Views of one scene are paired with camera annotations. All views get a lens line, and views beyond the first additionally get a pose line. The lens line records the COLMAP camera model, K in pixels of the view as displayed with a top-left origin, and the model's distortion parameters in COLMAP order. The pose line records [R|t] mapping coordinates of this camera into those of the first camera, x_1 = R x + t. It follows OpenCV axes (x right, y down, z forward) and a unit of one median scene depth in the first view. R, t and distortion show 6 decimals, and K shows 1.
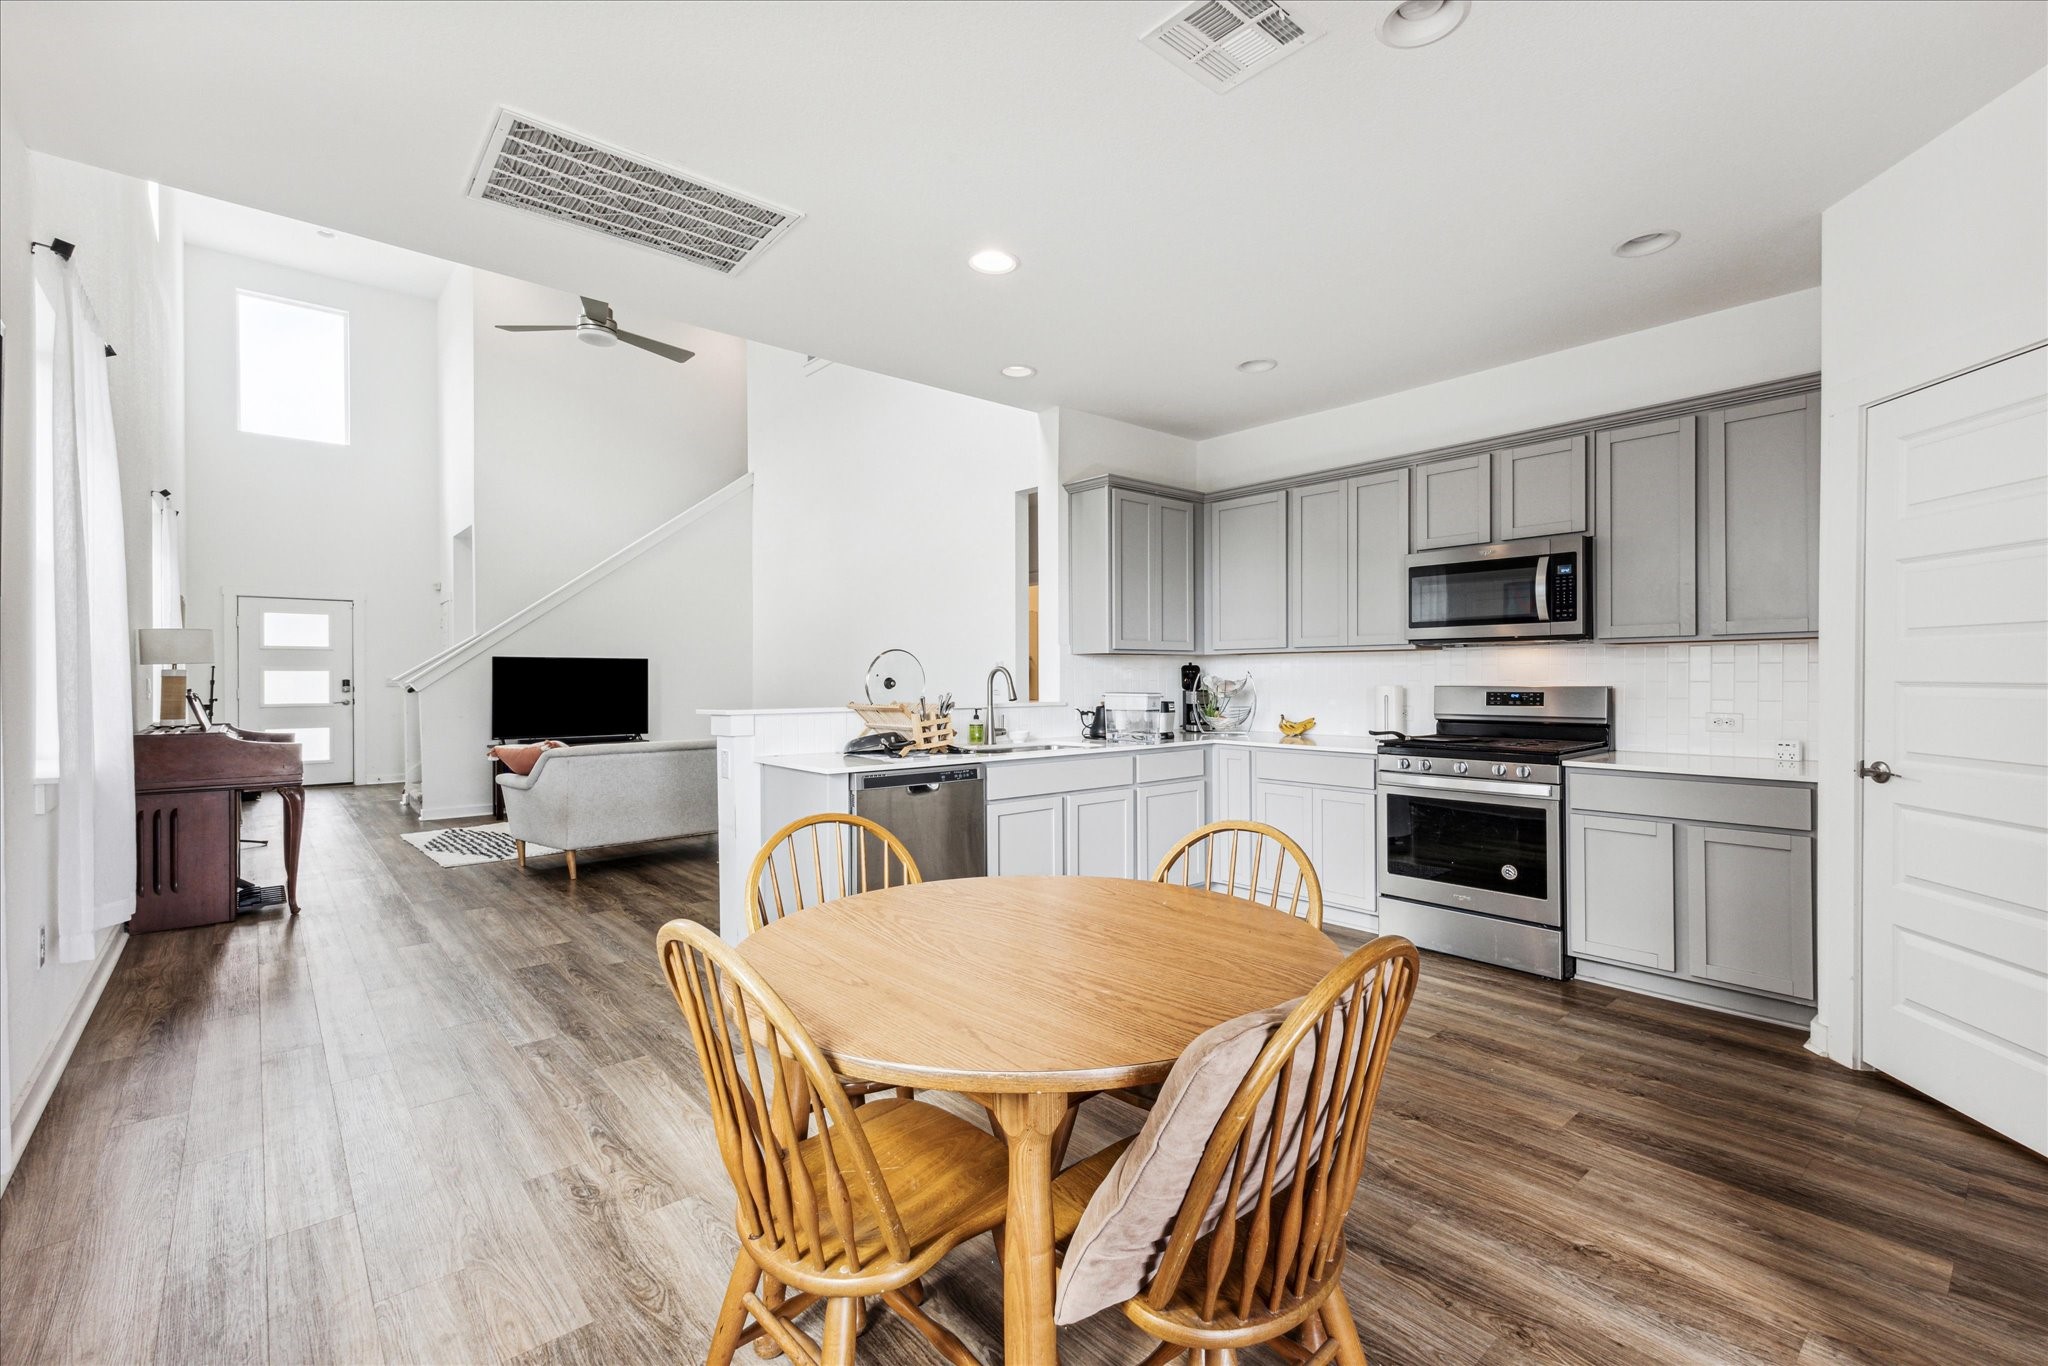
lens RADIAL K [[844.8, 0, 1022.7], [0, 844.8, 678.1], [0, 0, 1]] dist [0.001948, 0.000116]
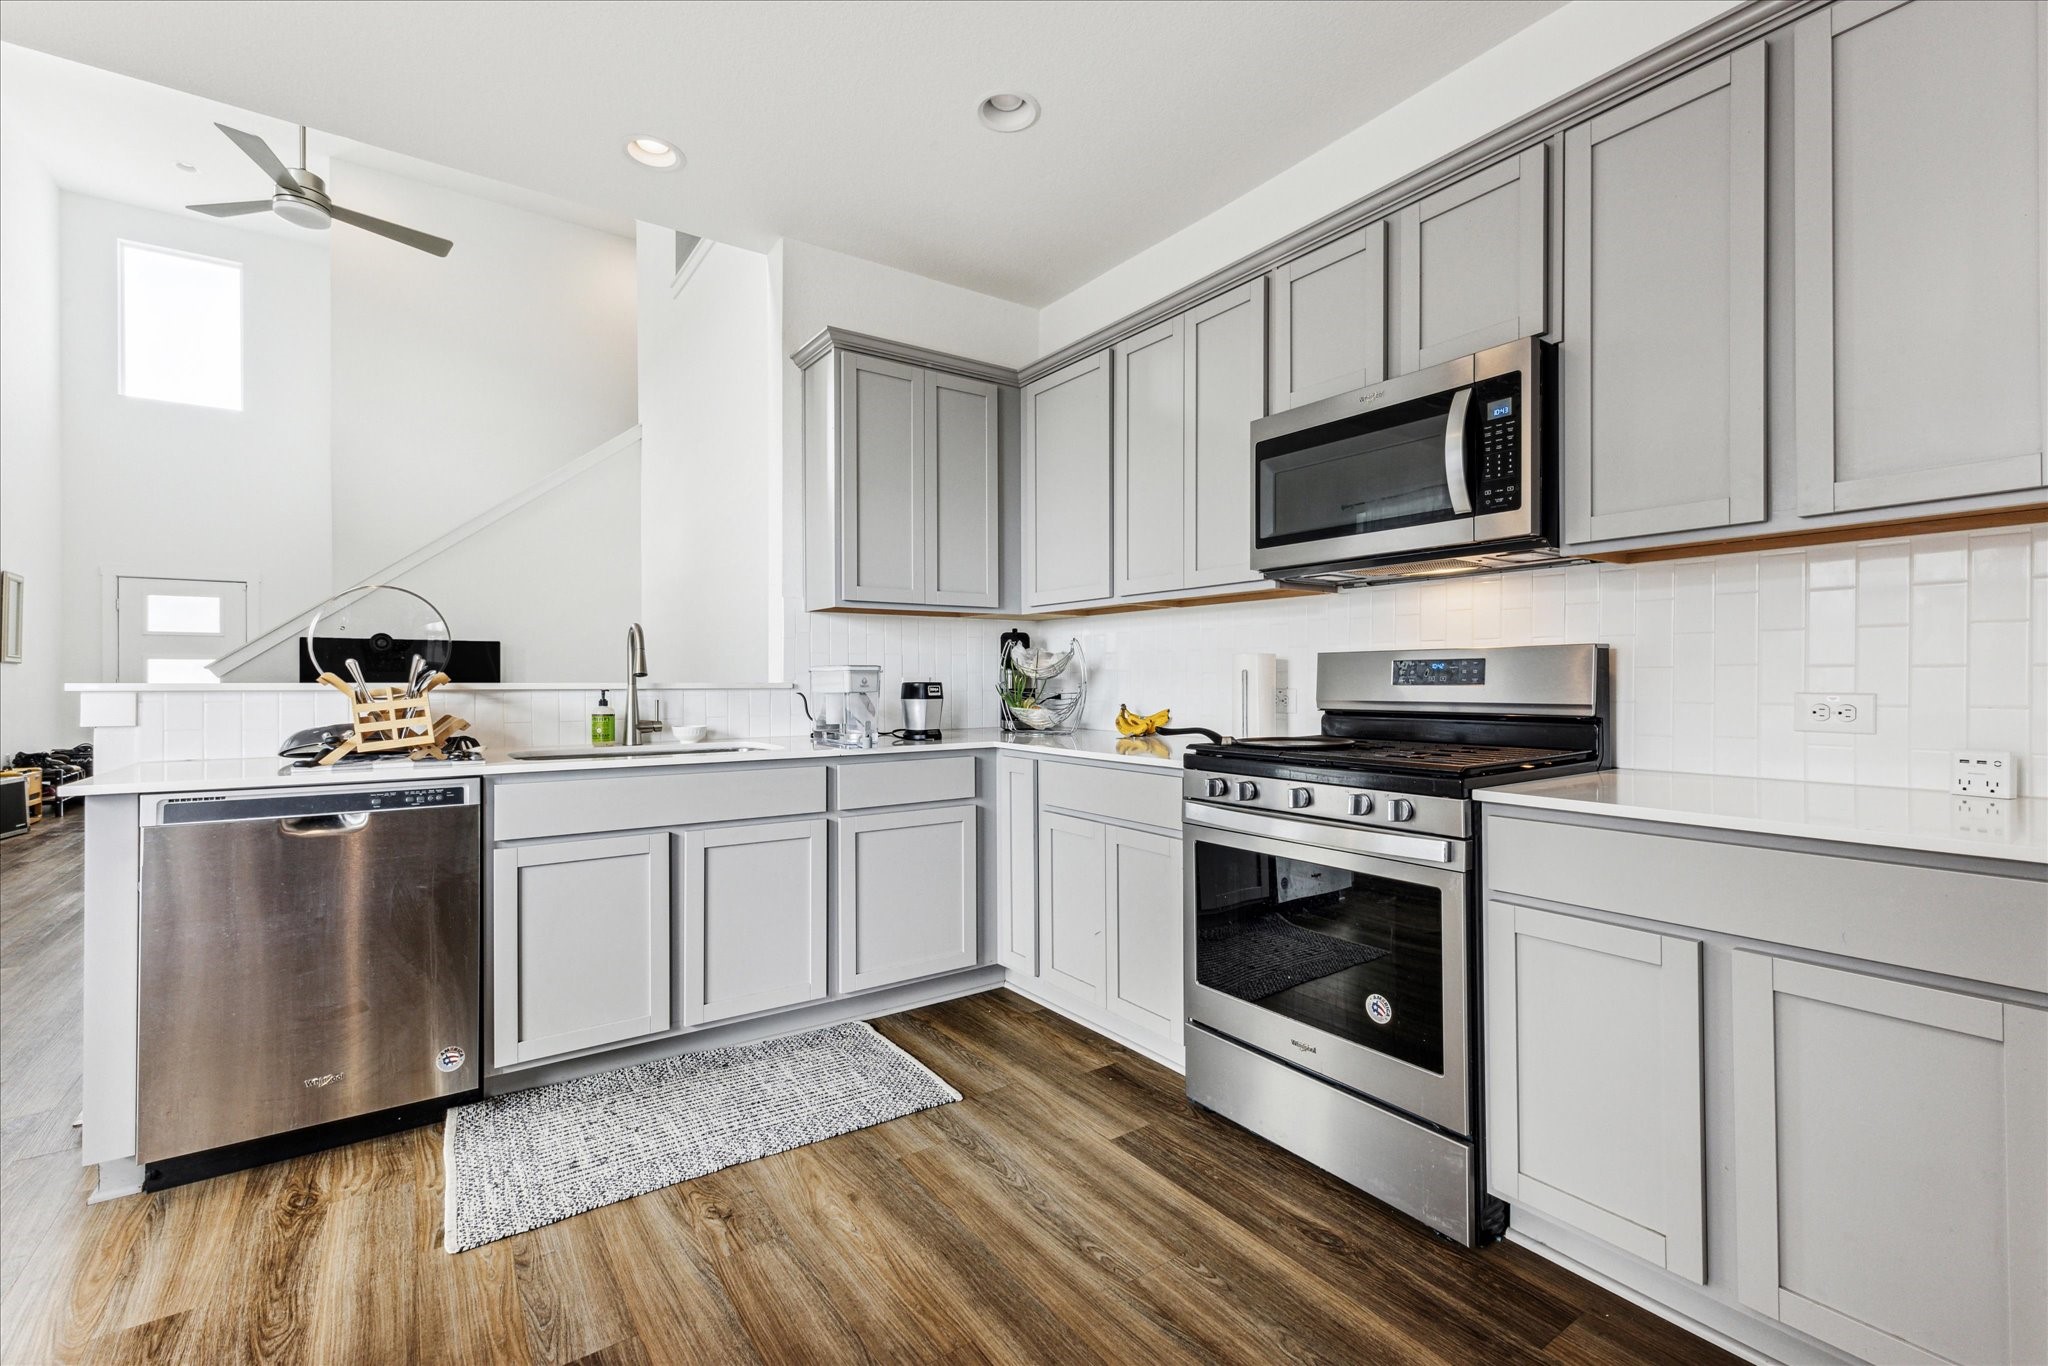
lens RADIAL K [[876.1, 0, 1025.1], [0, 876.1, 676.3], [0, 0, 1]] dist [0.004801, 0.000276]
pose [[0.997377, 0.004165, -0.072266, 0.391307], [-0.004451, 0.999983, -0.003797, 0.033922], [0.072249, 0.004109, 0.997378, 0.451008]]
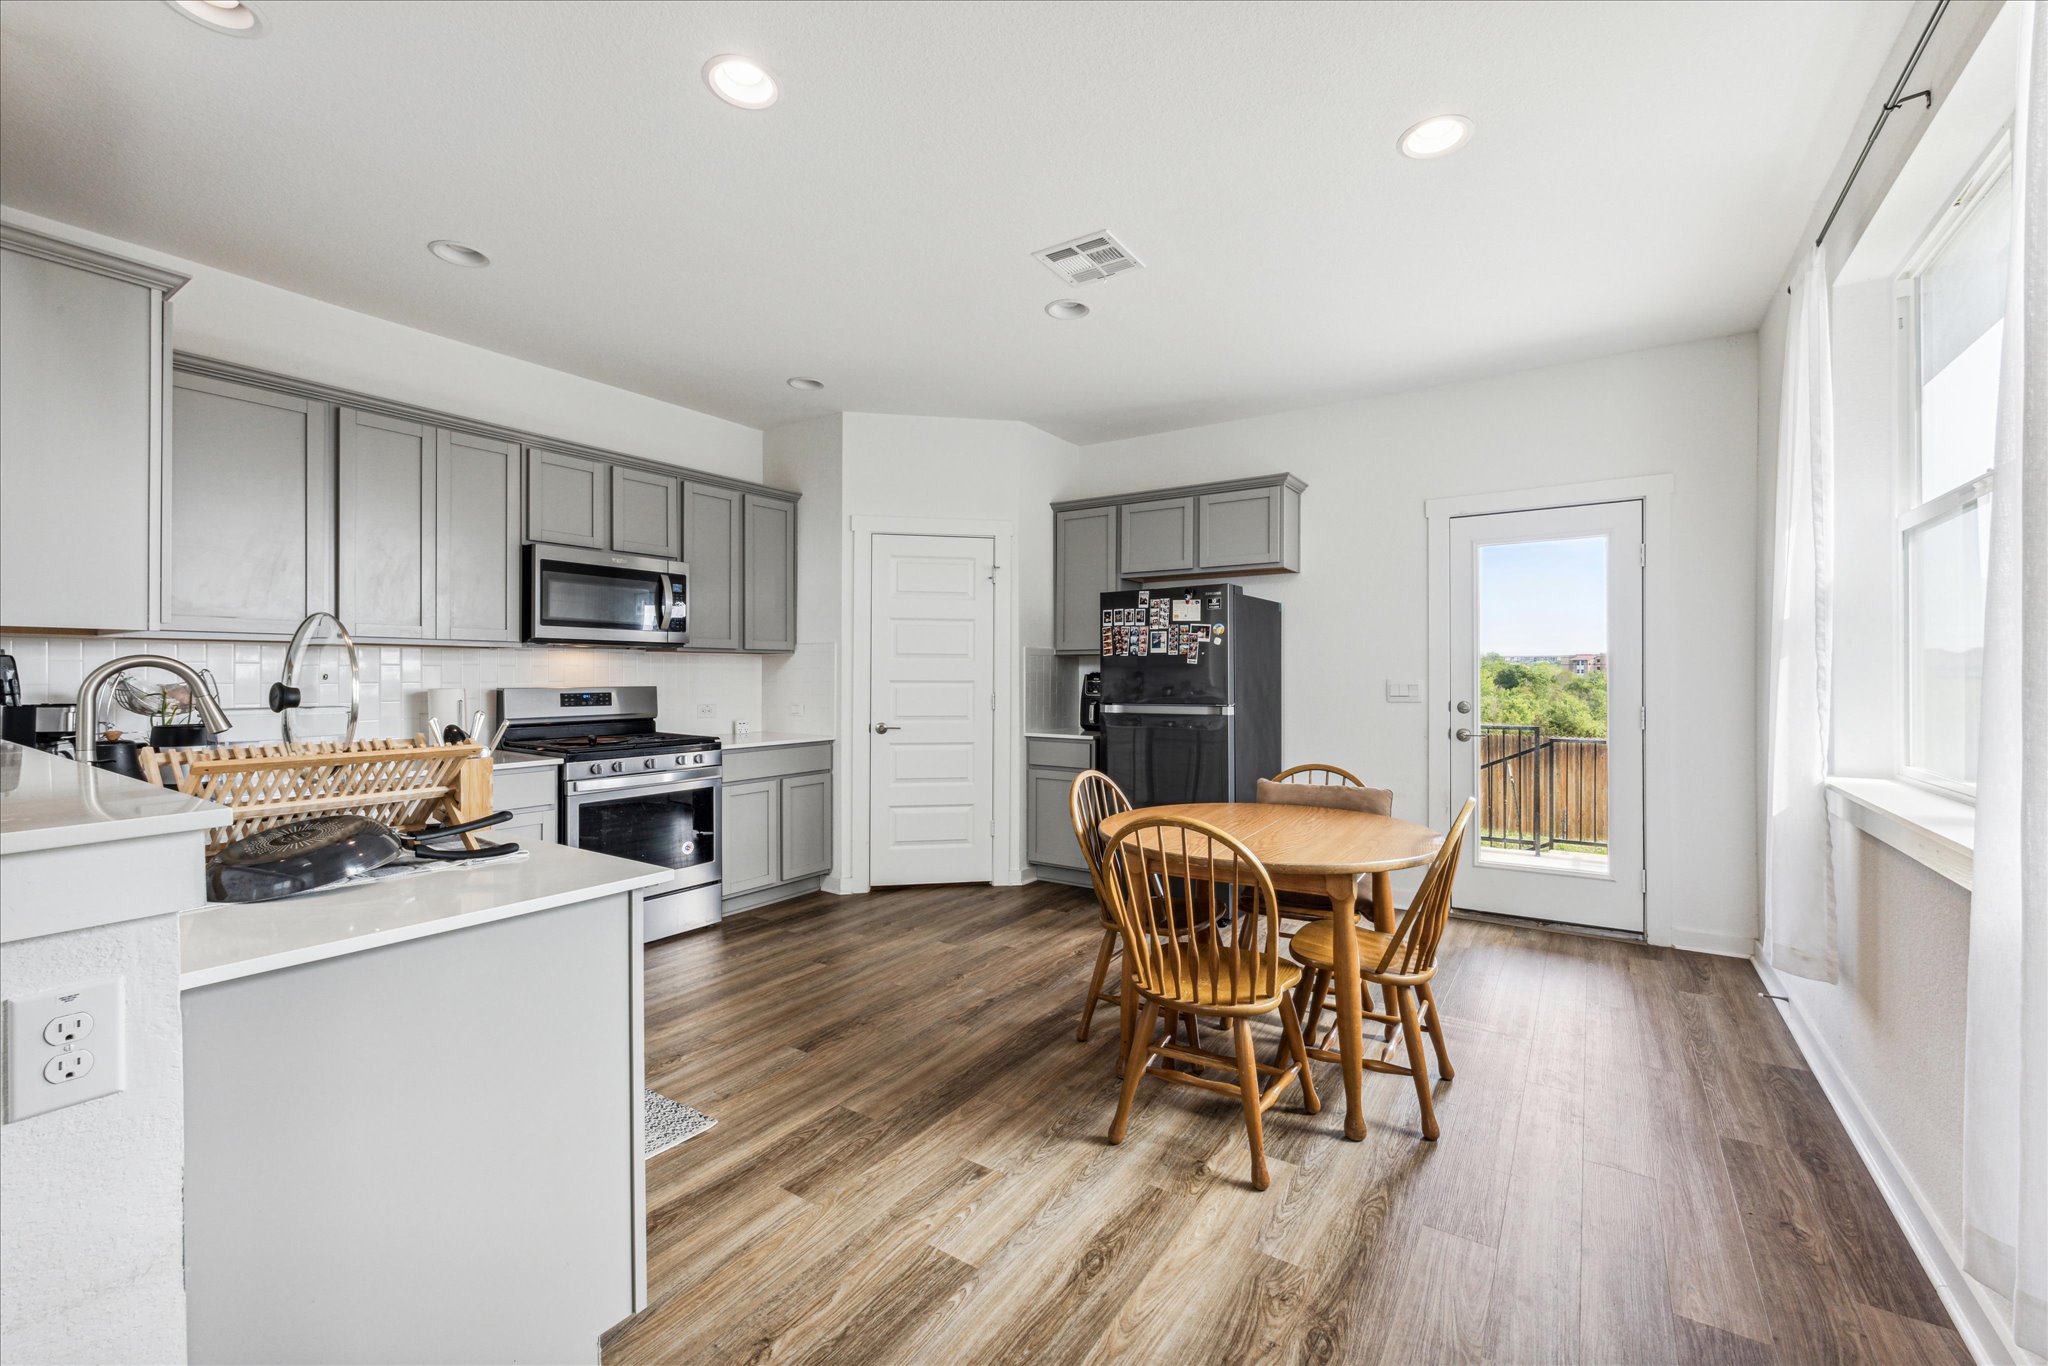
lens RADIAL K [[925.9, 0, 1028.0], [0, 925.9, 675.2], [0, 0, 1]] dist [-0.000015, -0.000186]
pose [[-0.287412, 0.004471, 0.957797, -0.746425], [0.001487, 0.999990, -0.004222, 0.000191], [-0.957806, 0.000211, -0.287416, 0.893070]]
